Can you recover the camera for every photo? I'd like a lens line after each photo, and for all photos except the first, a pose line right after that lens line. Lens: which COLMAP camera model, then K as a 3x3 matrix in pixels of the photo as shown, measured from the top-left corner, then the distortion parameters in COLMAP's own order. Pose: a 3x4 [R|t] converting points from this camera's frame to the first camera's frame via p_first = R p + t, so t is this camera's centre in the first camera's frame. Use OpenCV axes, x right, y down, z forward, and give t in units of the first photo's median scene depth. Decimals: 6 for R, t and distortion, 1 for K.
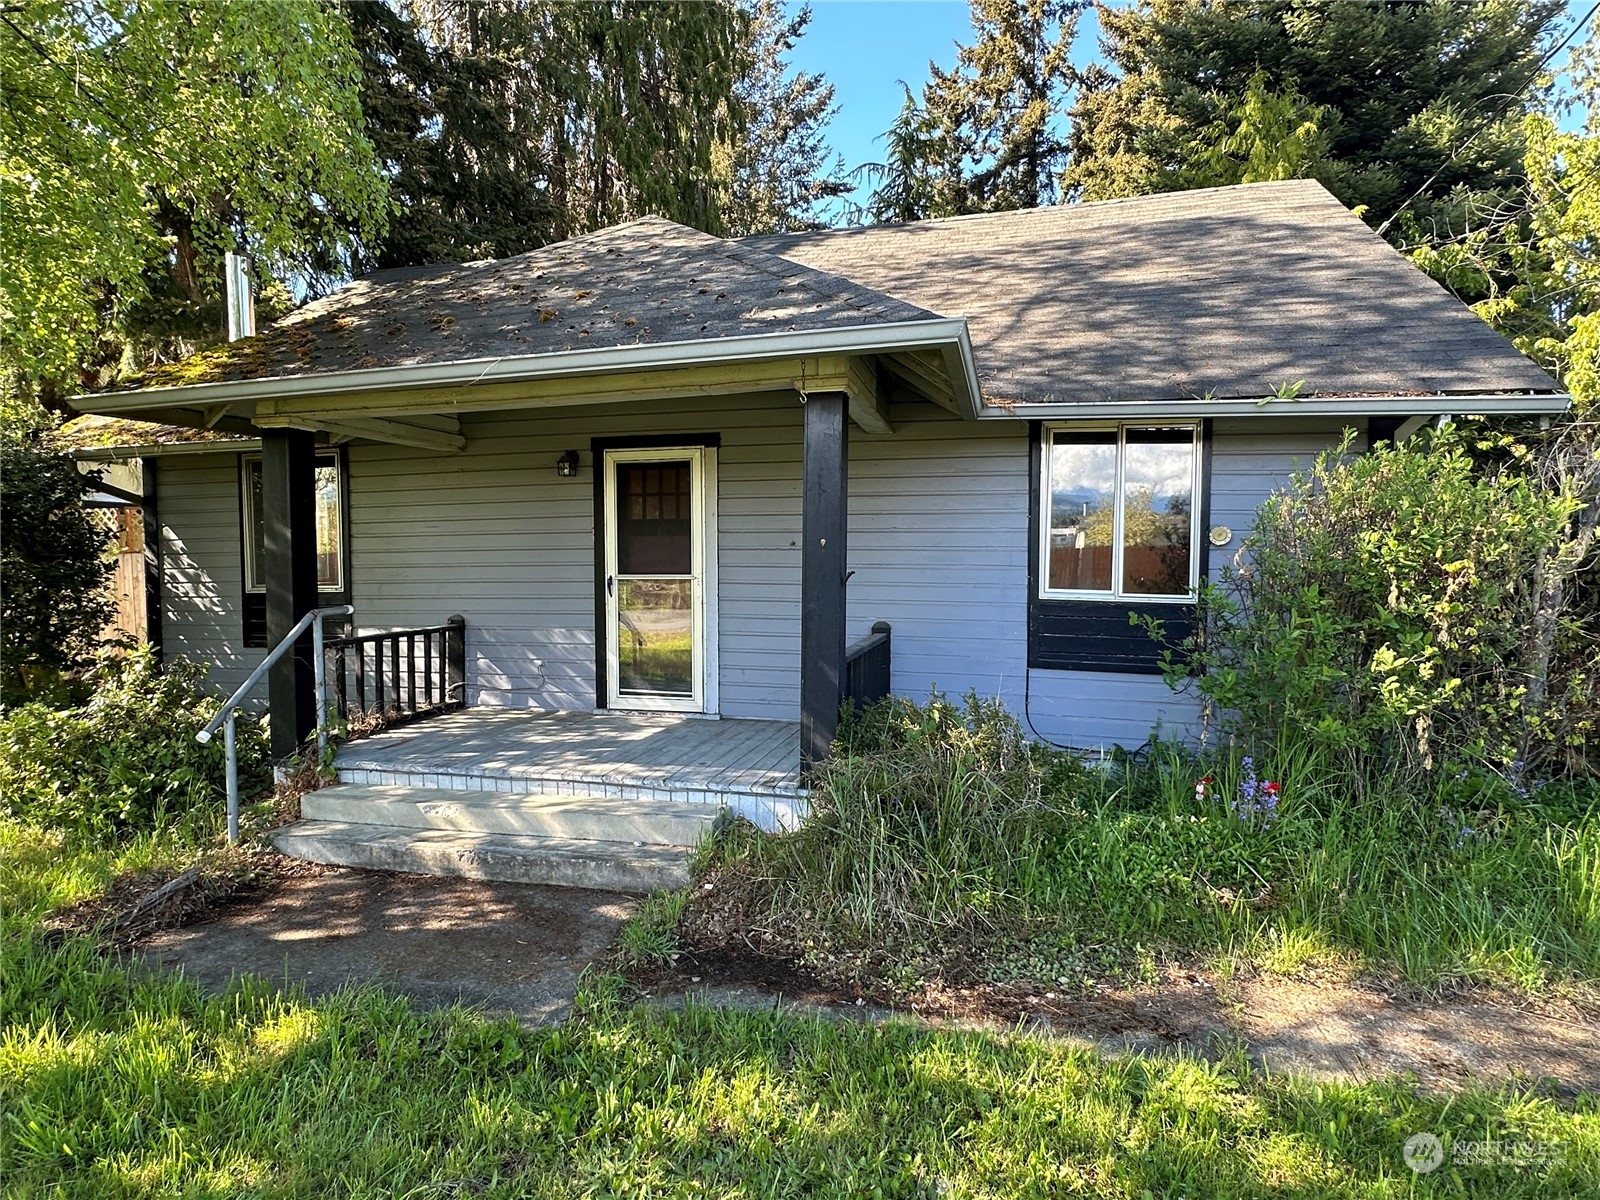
lens RADIAL K [[858.7, 0, 798.8], [0, 858.7, 600.4], [0, 0, 1]] dist [0.003357, -0.000014]
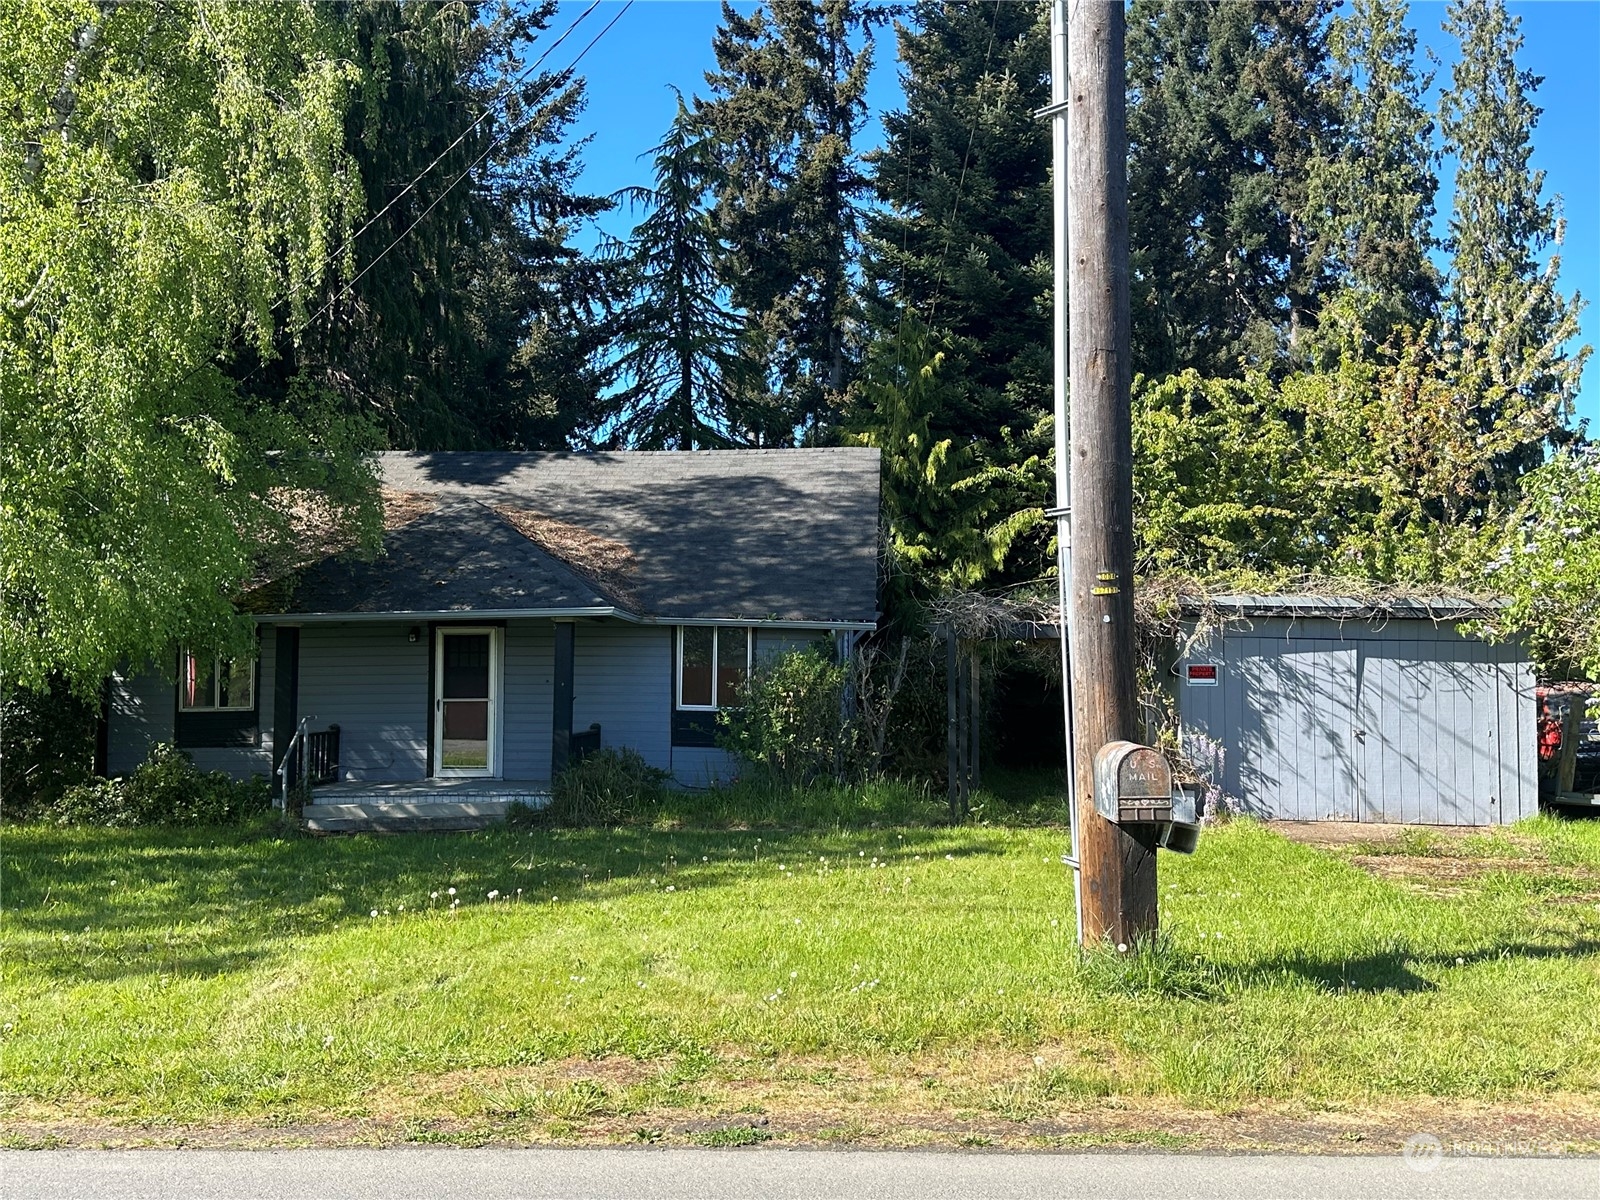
lens RADIAL K [[1488.9, 0, 796.7], [0, 1488.9, 598.9], [0, 0, 1]] dist [0.097422, 0.000000]
pose [[0.984759, 0.009998, 0.173639, -0.006044], [0.006898, 0.995316, -0.096433, 0.011773], [-0.173790, 0.096161, 0.980077, -0.371852]]
